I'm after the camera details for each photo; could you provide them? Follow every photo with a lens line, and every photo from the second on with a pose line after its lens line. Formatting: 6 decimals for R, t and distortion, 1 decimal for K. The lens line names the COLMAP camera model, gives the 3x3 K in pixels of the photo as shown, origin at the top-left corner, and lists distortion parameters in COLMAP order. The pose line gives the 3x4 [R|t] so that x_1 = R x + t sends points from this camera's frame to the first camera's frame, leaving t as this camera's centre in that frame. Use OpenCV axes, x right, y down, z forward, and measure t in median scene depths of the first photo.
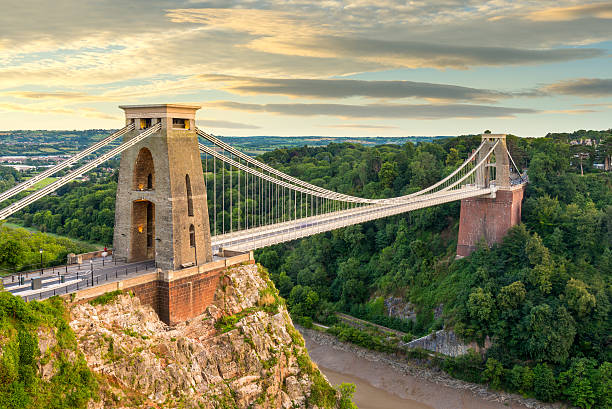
lens RADIAL K [[616.4, 0, 303.8], [0, 616.4, 189.9], [0, 0, 1]] dist [-0.020349, -0.005016]
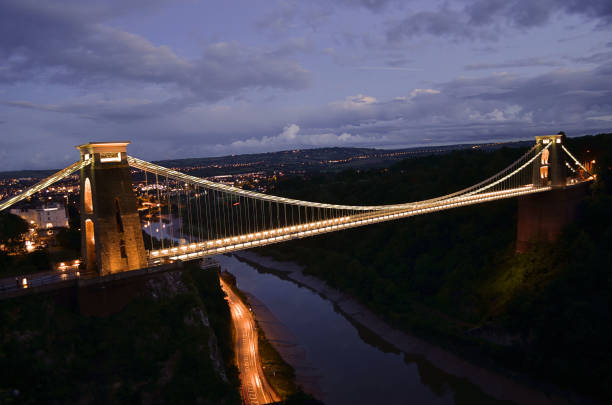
lens RADIAL K [[510.3, 0, 306.0], [0, 510.3, 202.5], [0, 0, 1]] dist [-0.083532, -0.000157]
pose [[0.951957, -0.038114, -0.303850, 0.204619], [0.043373, 0.999003, 0.010573, -0.004700], [0.303144, -0.023244, 0.952661, 0.070072]]
